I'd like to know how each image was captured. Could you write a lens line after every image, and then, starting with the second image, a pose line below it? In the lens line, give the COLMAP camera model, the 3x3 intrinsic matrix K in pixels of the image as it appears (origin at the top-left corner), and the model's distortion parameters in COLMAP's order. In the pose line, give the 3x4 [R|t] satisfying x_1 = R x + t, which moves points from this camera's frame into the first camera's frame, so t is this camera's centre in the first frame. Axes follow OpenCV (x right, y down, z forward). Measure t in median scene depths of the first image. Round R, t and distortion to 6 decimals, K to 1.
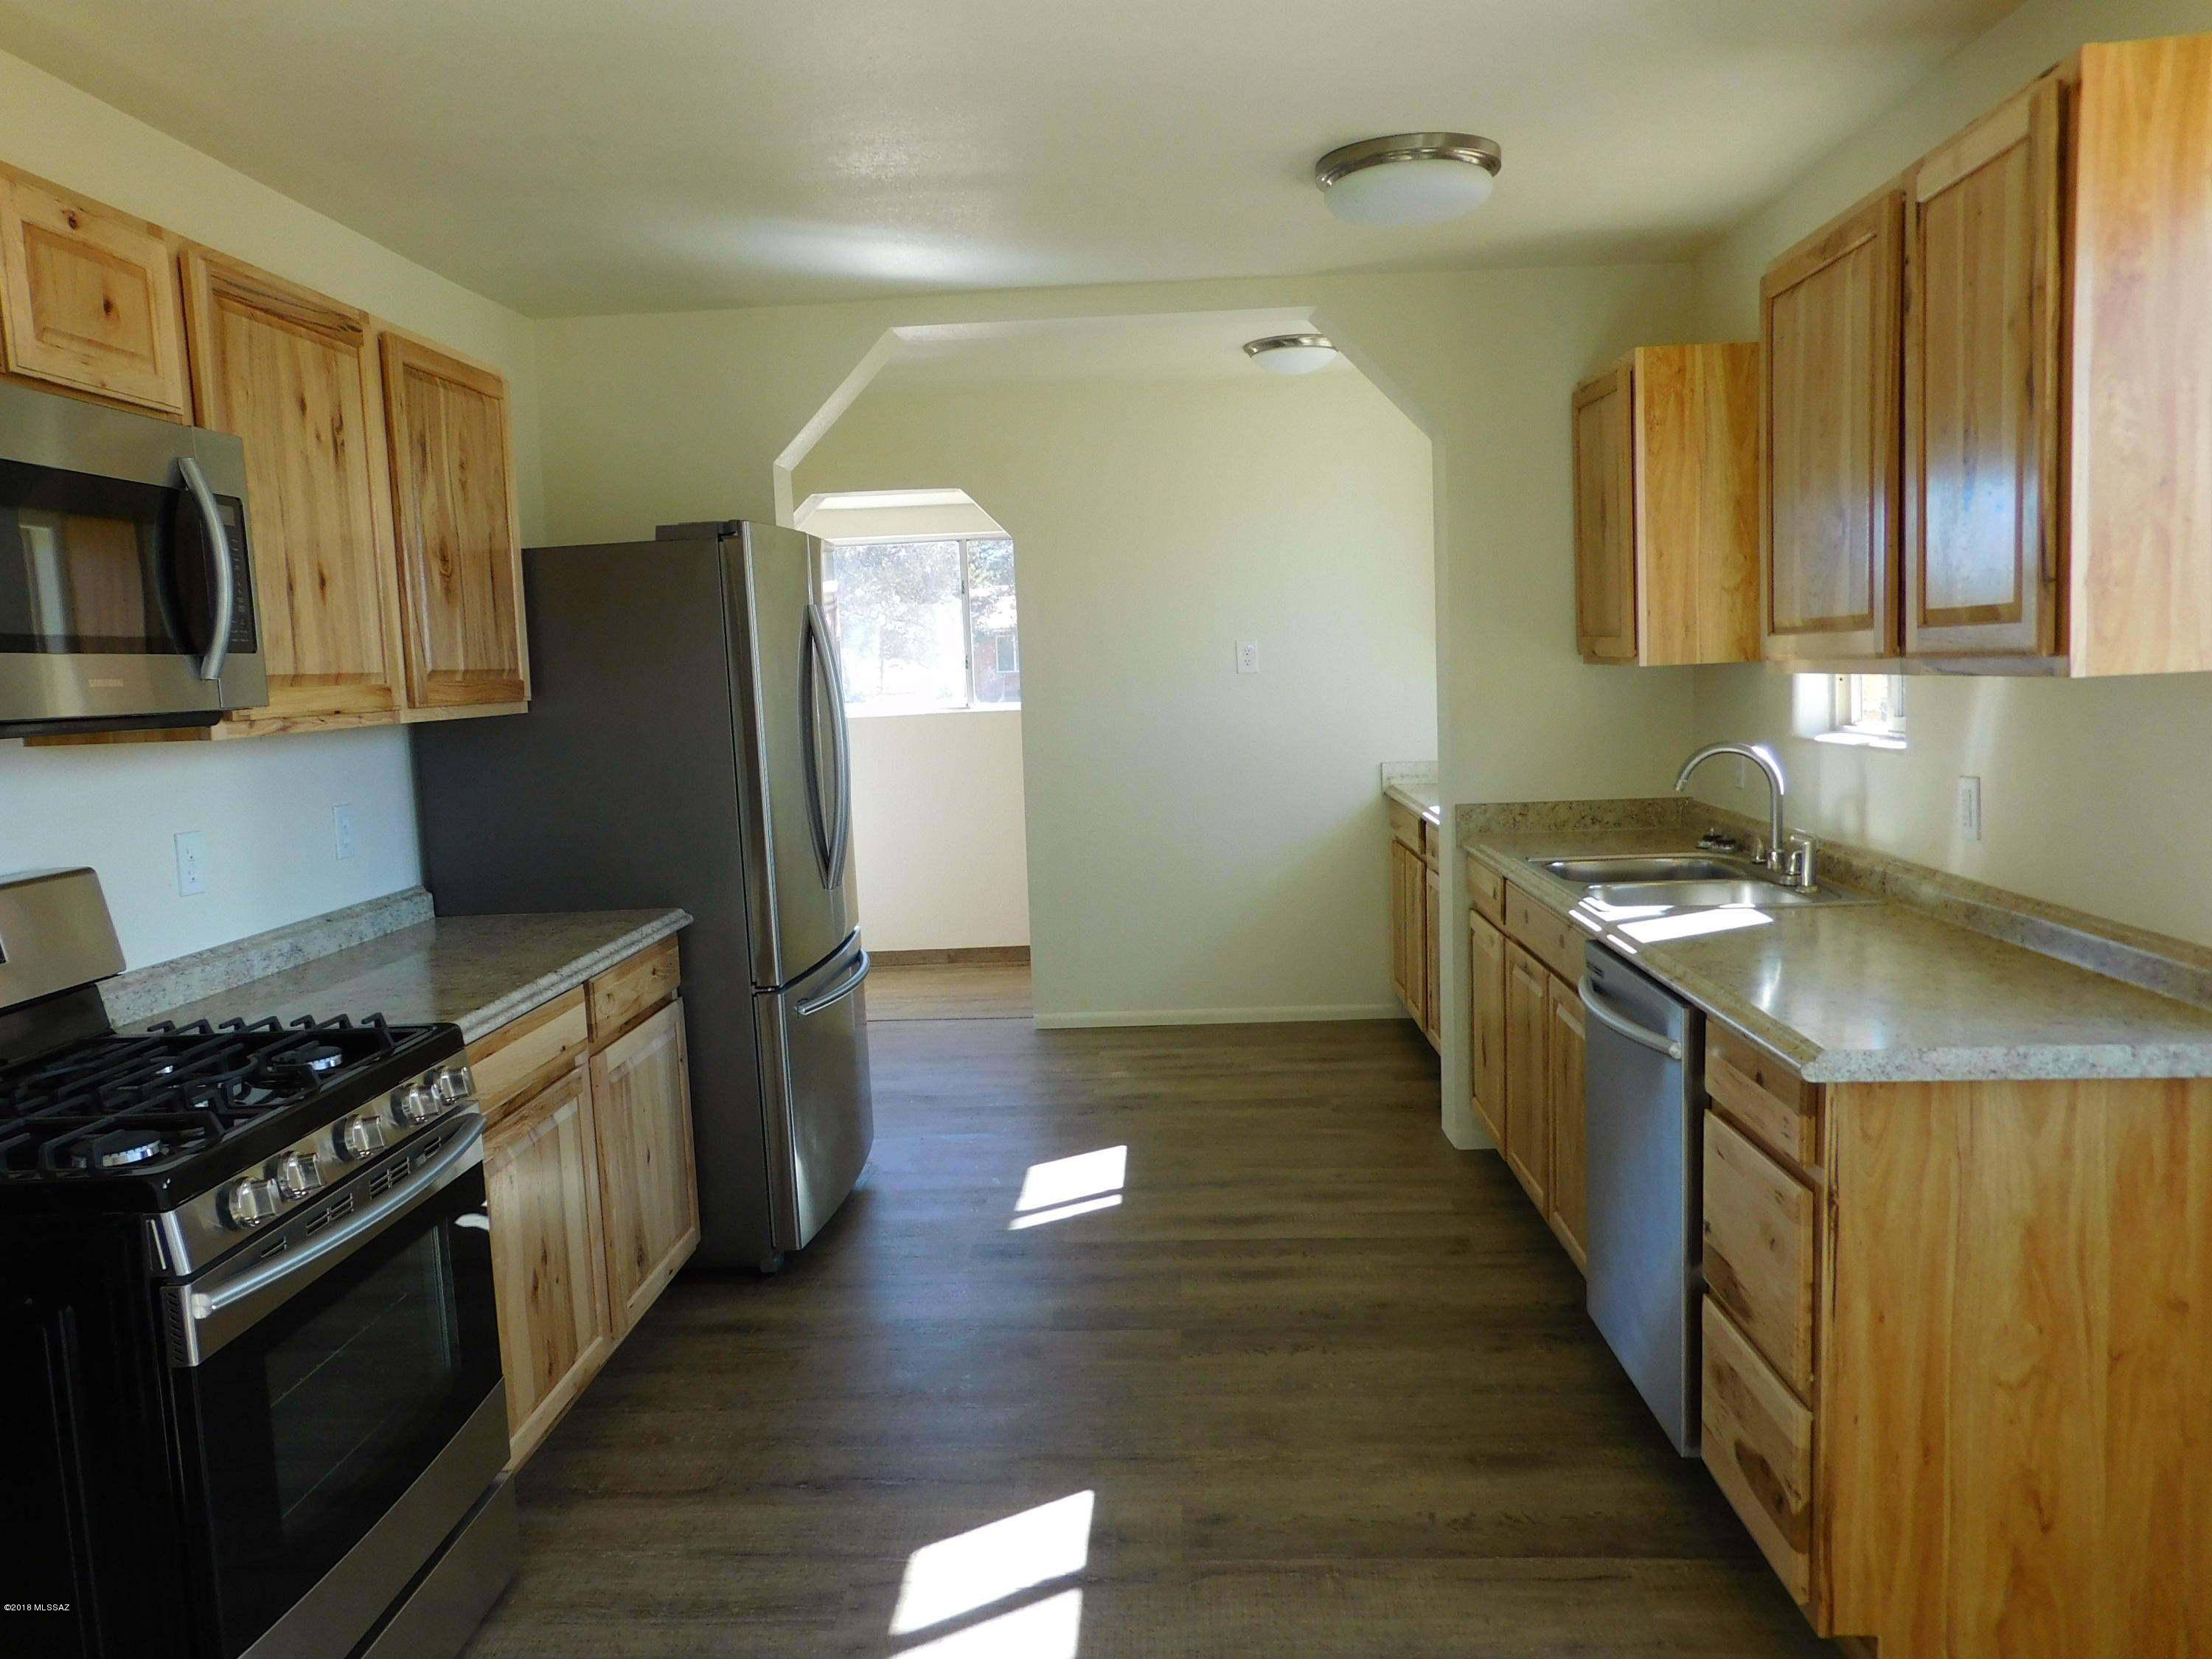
lens RADIAL K [[1632.3, 0, 1106.0], [0, 1632.3, 829.5], [0, 0, 1]] dist [-0.035599, 0.072367]
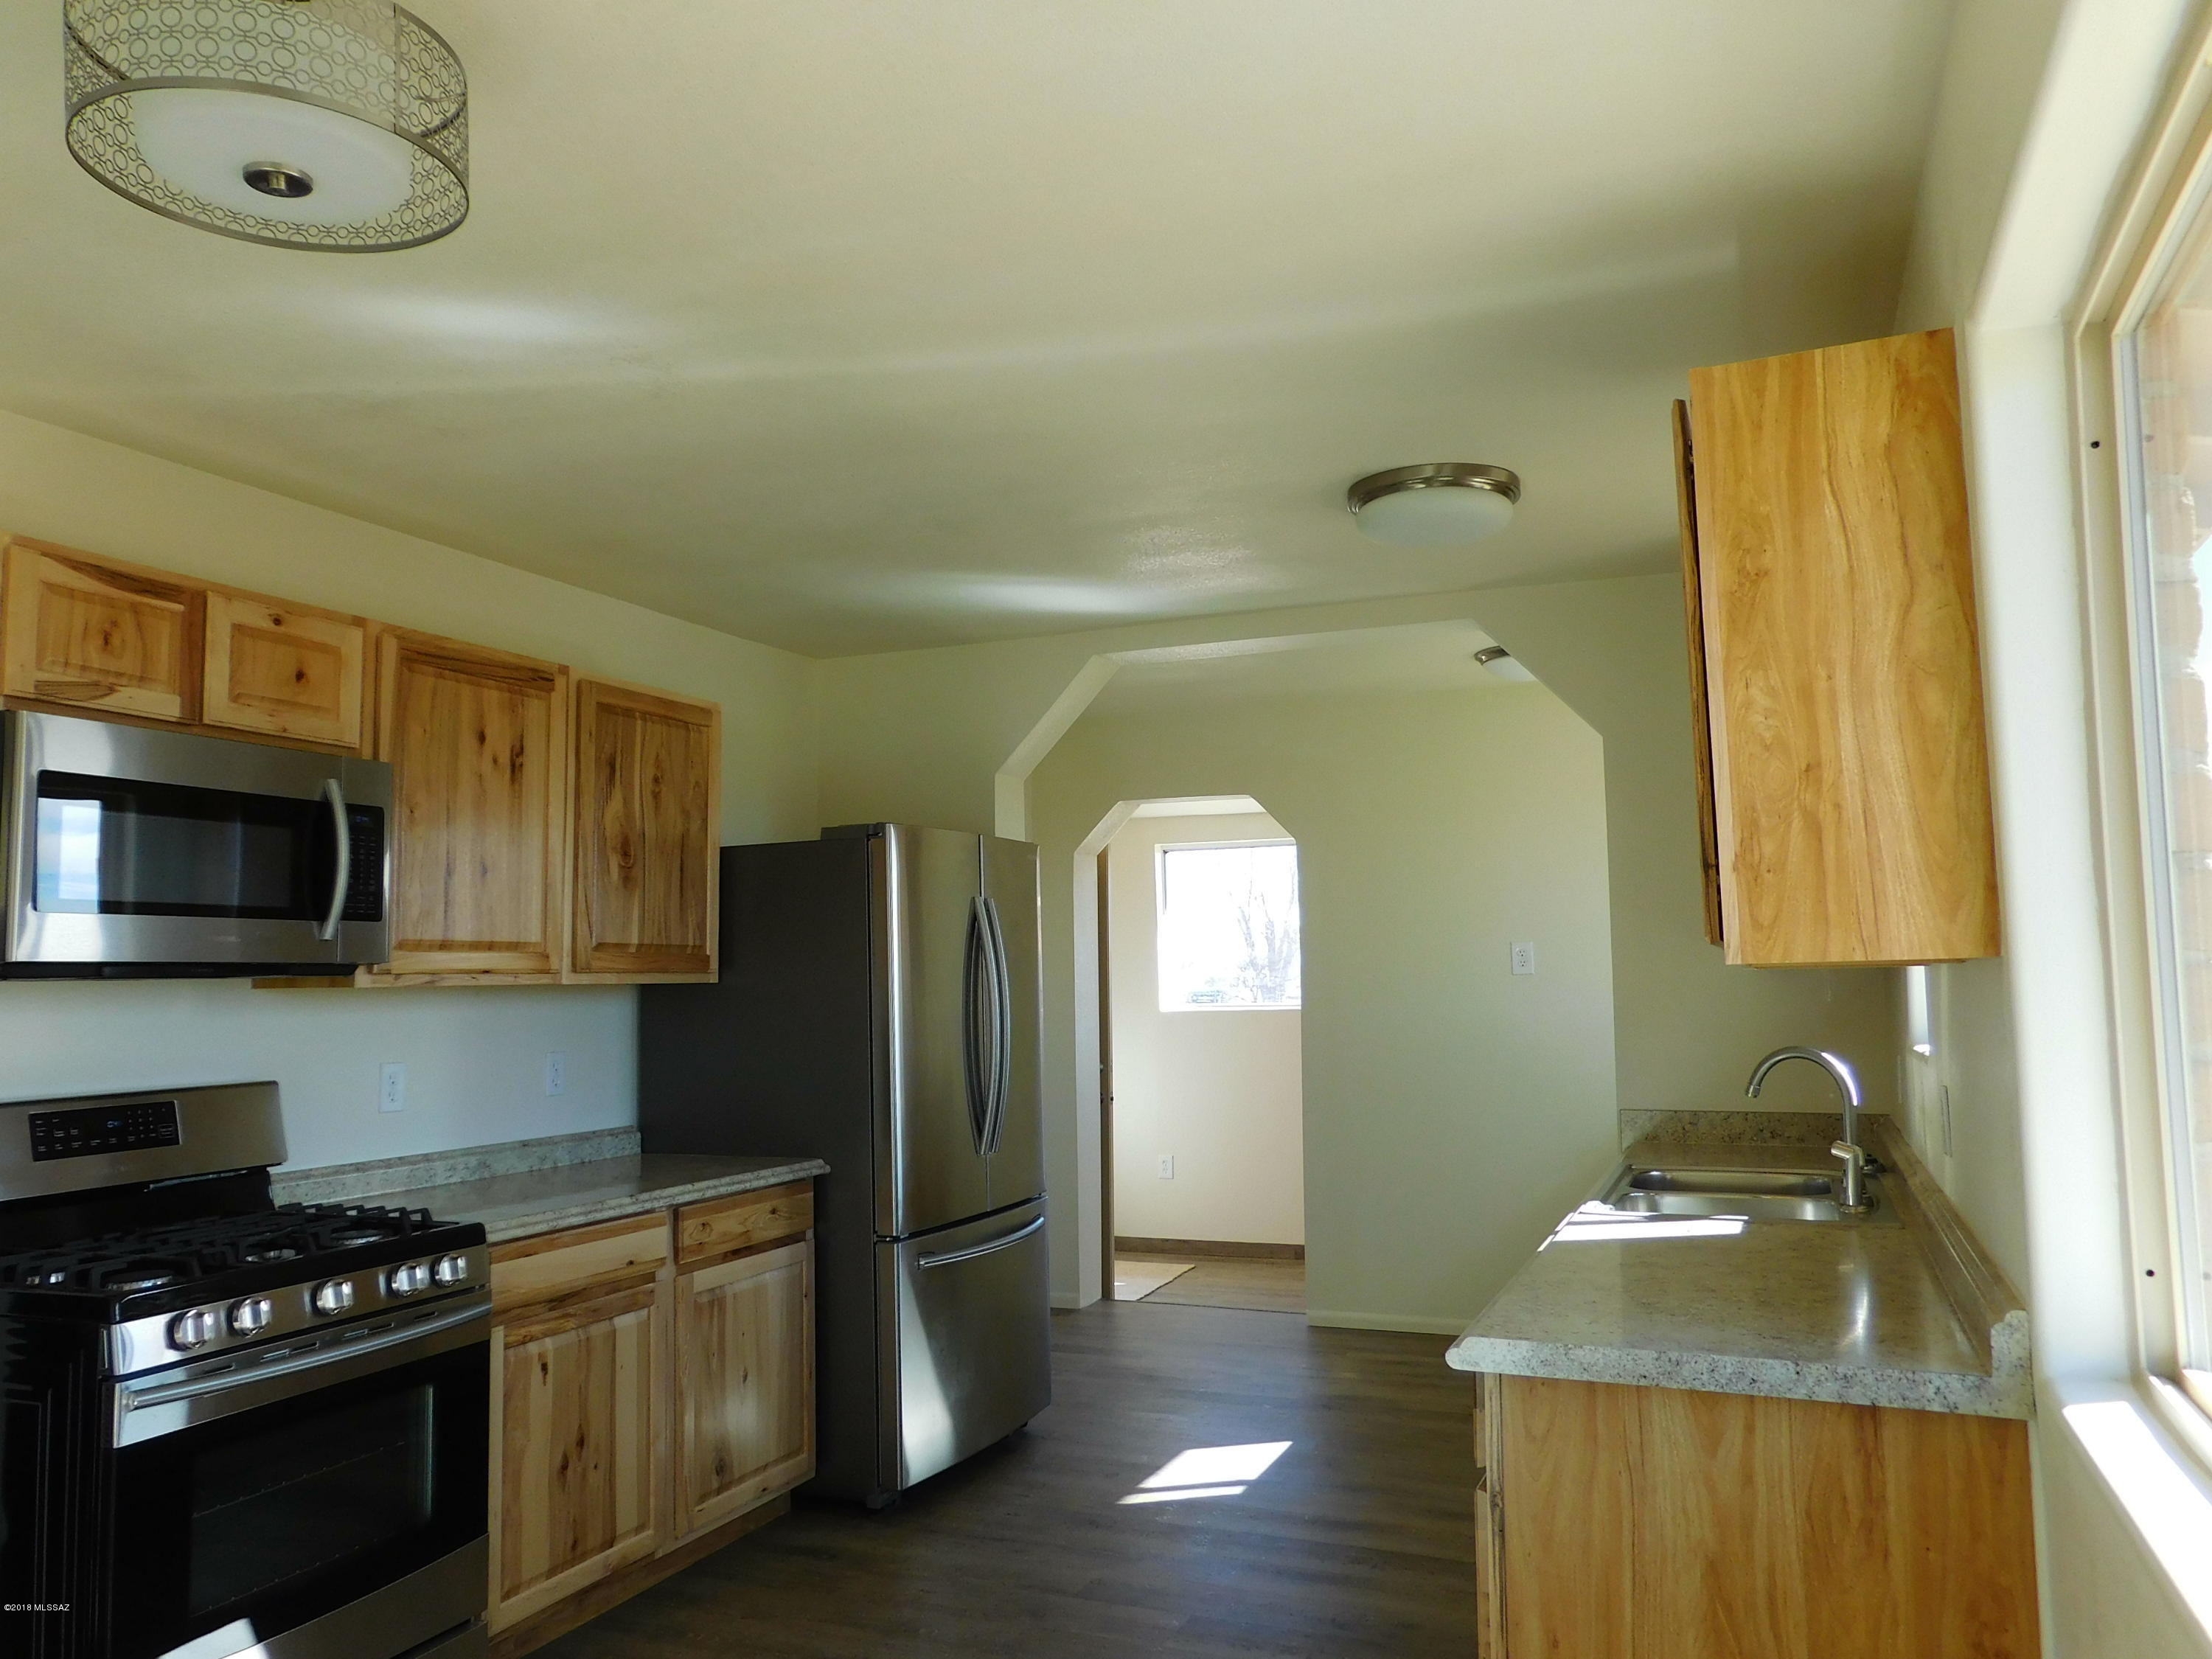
lens RADIAL K [[1632.3, 0, 1106.0], [0, 1632.3, 829.5], [0, 0, 1]] dist [-0.035599, 0.072367]
pose [[0.938946, -0.006743, -0.343999, 0.446443], [-0.057213, 0.982828, -0.175429, 0.014892], [0.339275, 0.184399, 0.922437, -0.032112]]
